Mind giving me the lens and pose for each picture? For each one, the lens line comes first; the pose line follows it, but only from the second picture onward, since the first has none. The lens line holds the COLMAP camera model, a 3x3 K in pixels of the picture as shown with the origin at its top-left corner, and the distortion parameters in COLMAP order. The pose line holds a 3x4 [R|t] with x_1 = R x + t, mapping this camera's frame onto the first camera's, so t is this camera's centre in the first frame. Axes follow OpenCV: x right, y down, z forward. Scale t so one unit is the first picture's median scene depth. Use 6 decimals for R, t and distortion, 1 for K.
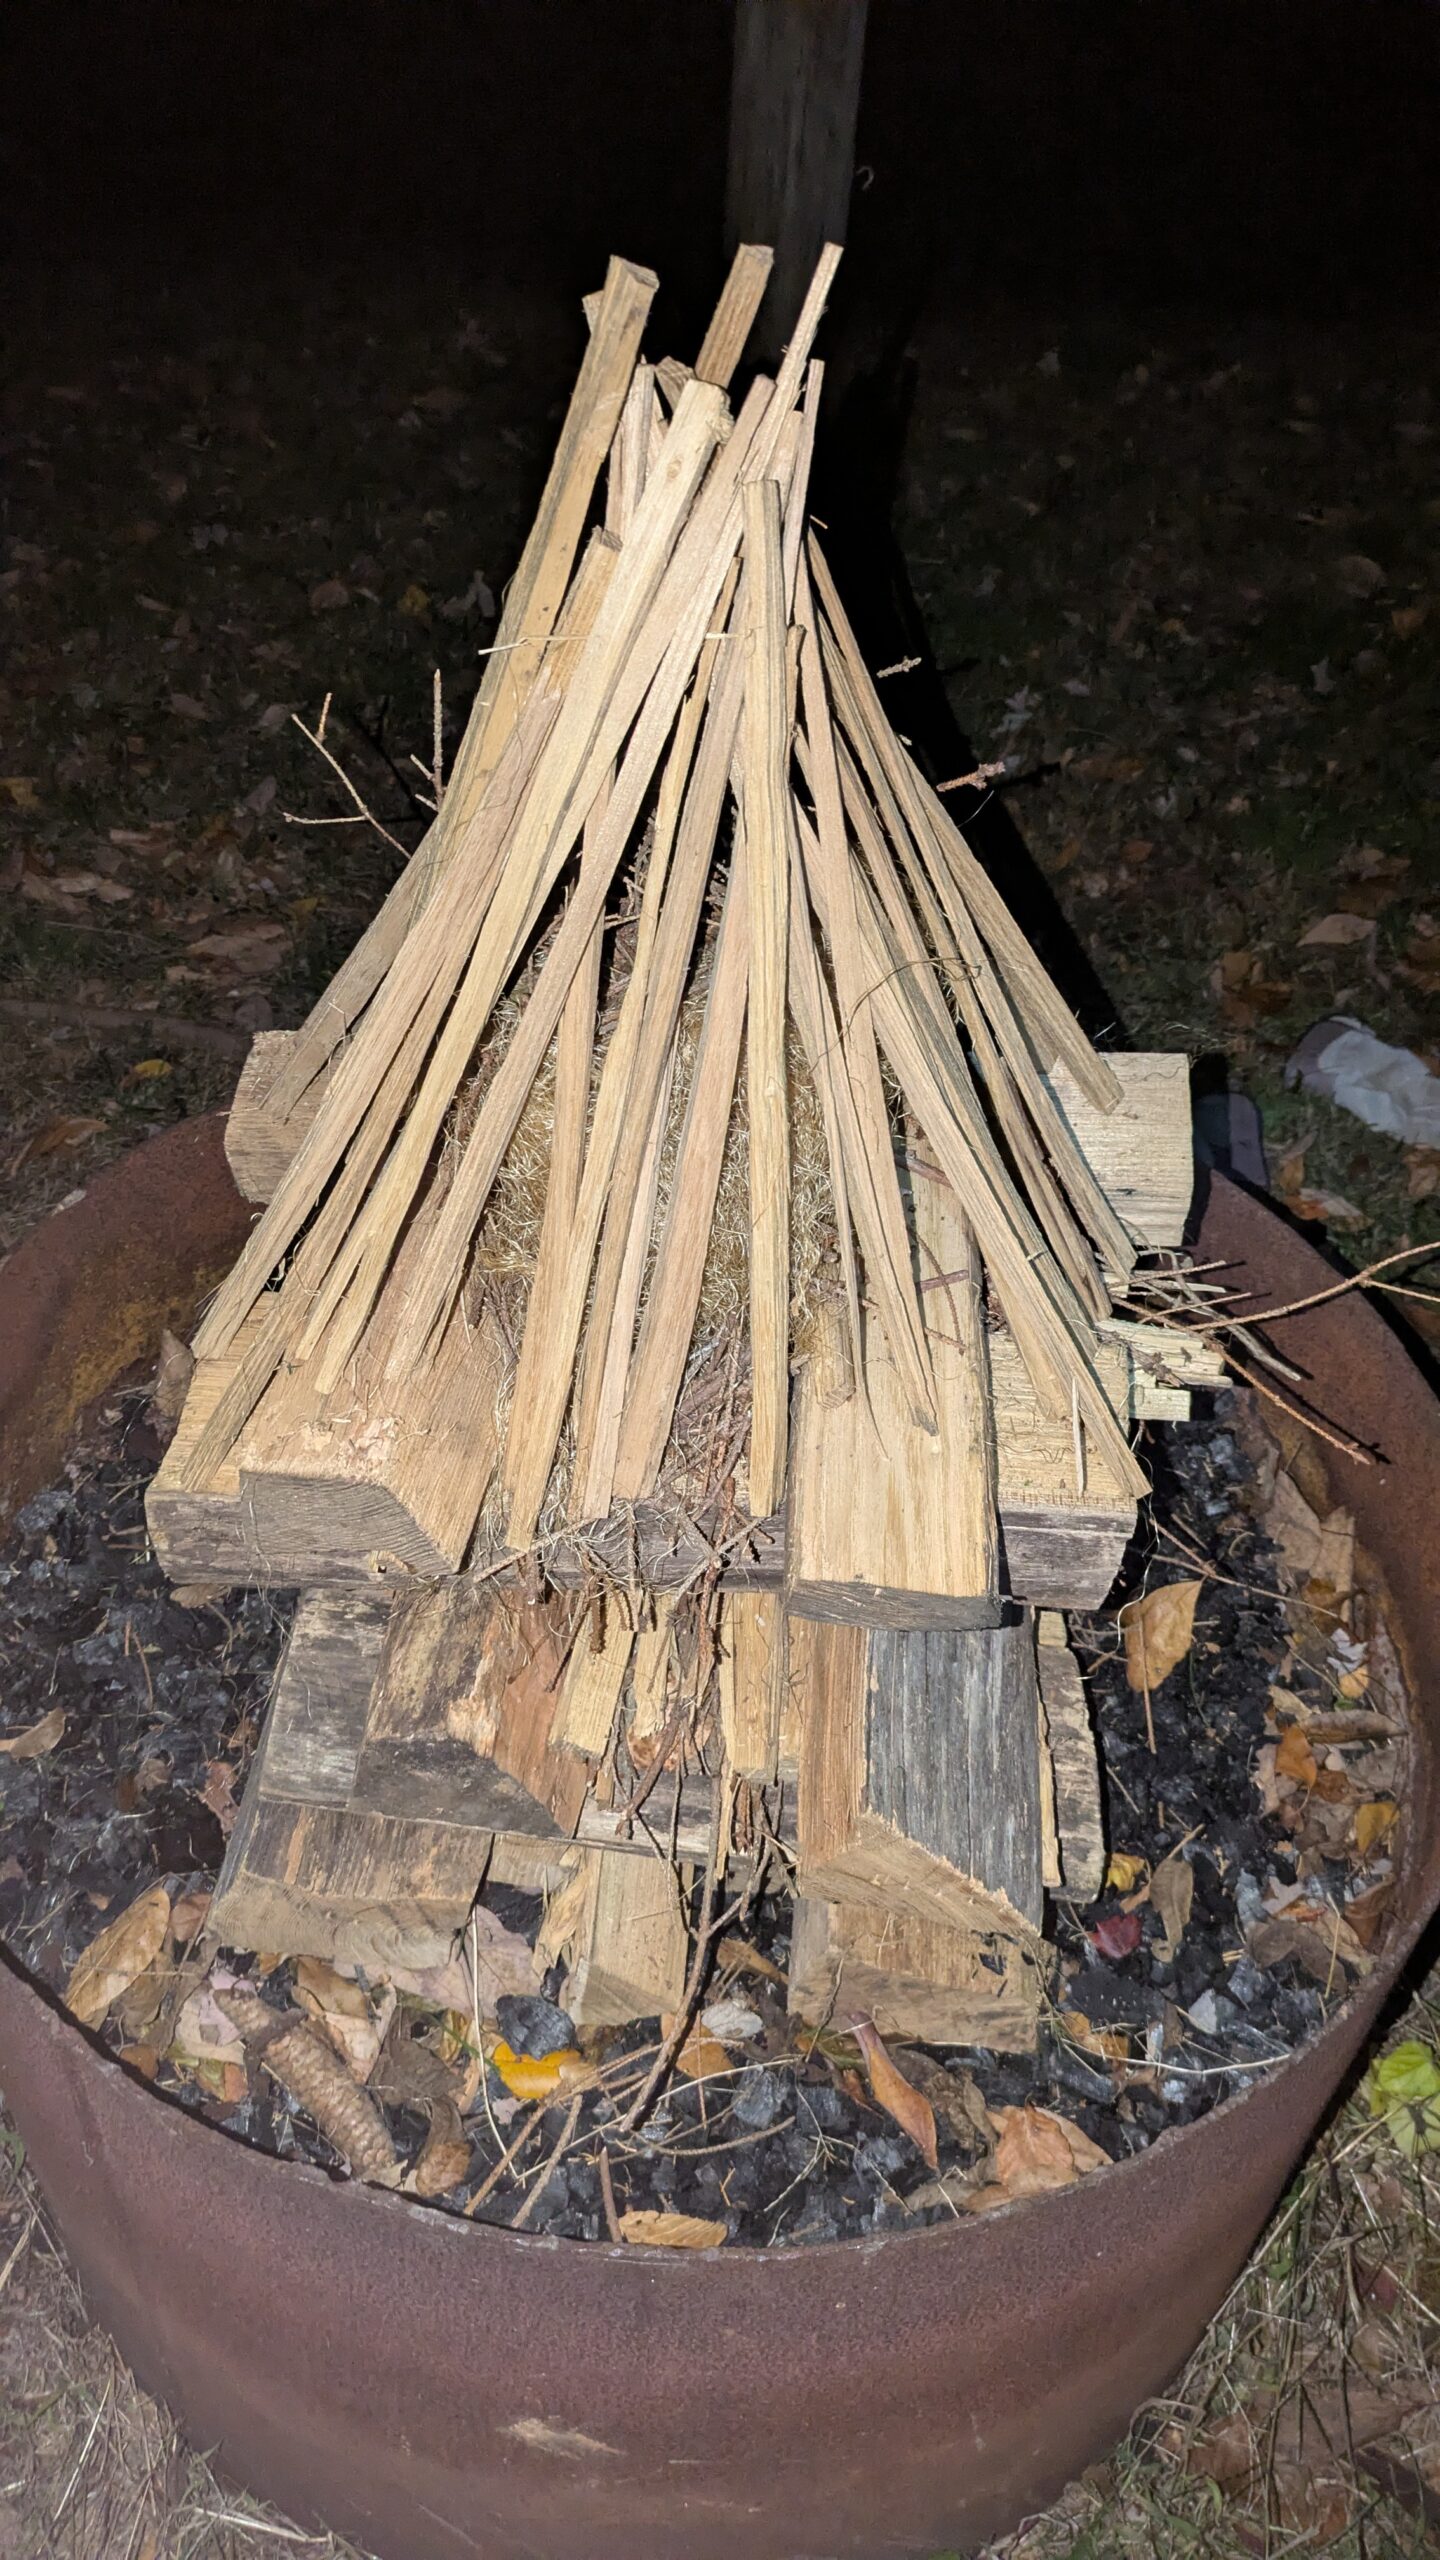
lens RADIAL K [[1841.4, 0, 716.5], [0, 1841.4, 1221.2], [0, 0, 1]] dist [0.043721, -0.022710]
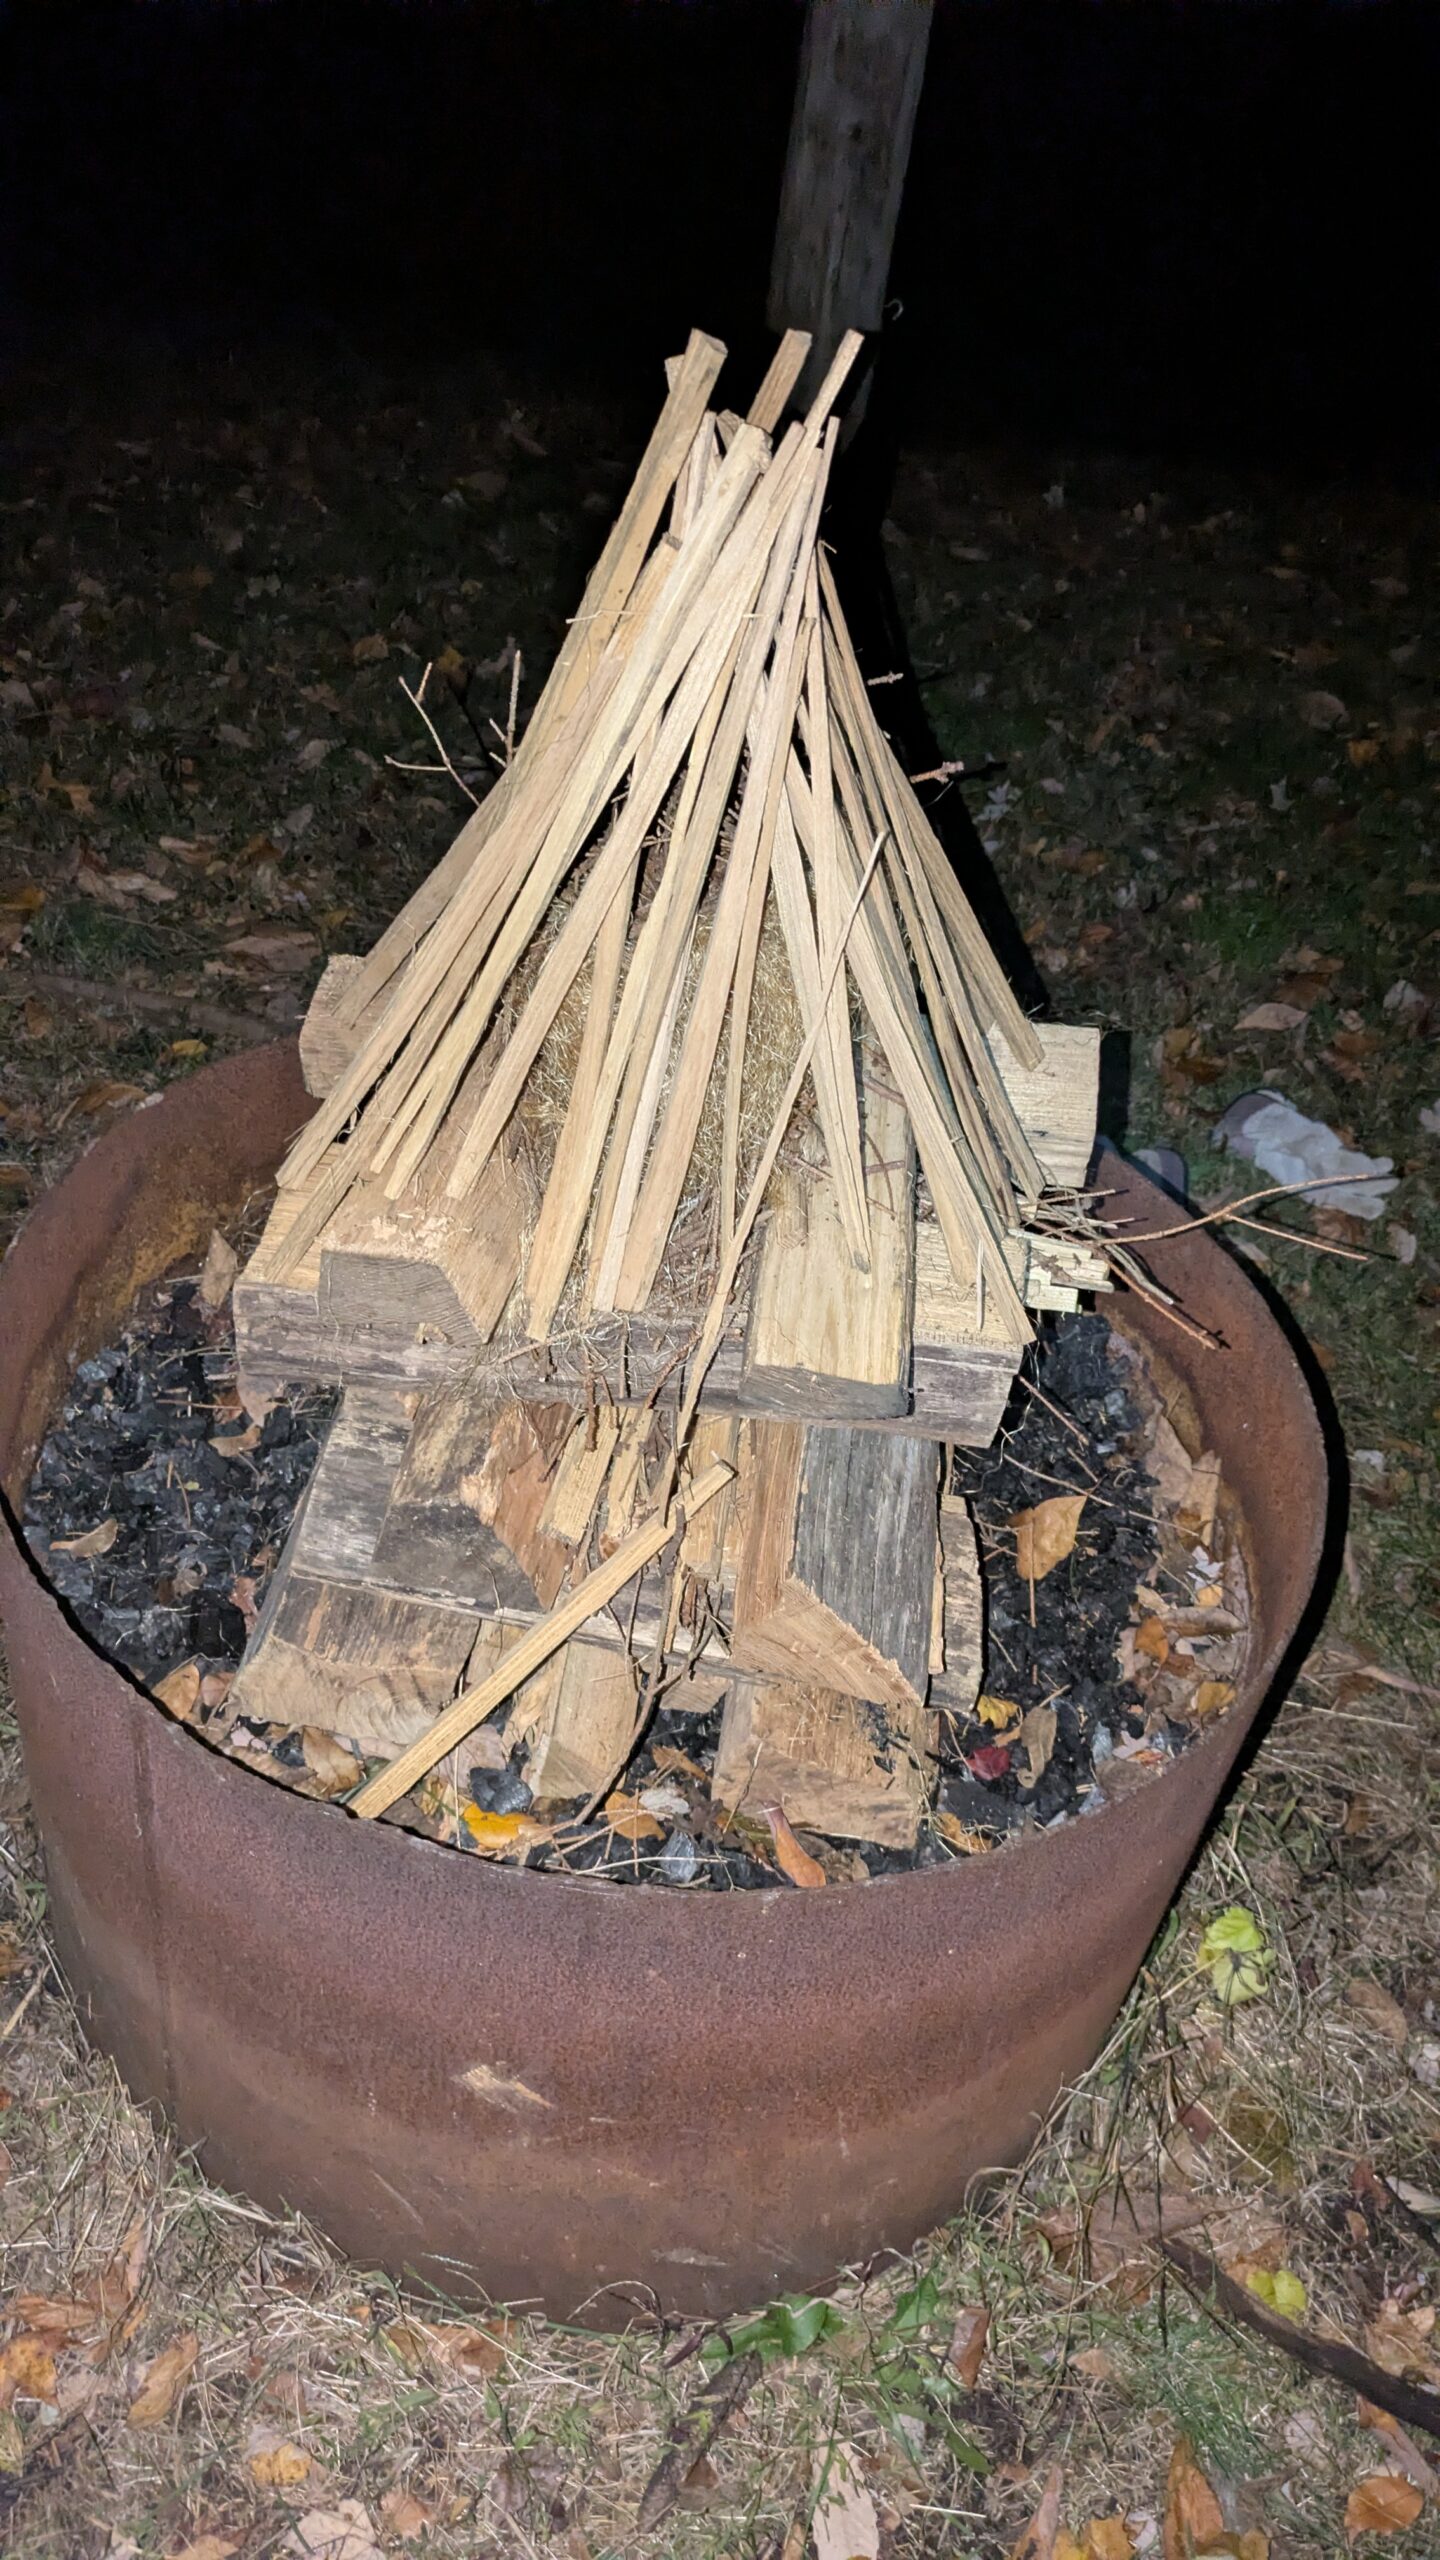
lens RADIAL K [[1849.8, 0, 699.8], [0, 1849.8, 1284.0], [0, 0, 1]] dist [0.043039, -0.006003]
pose [[0.996995, 0.076472, 0.012399, -0.008741], [-0.076102, 0.996708, -0.027968, 0.123281], [-0.014497, 0.026940, 0.999532, -0.198579]]
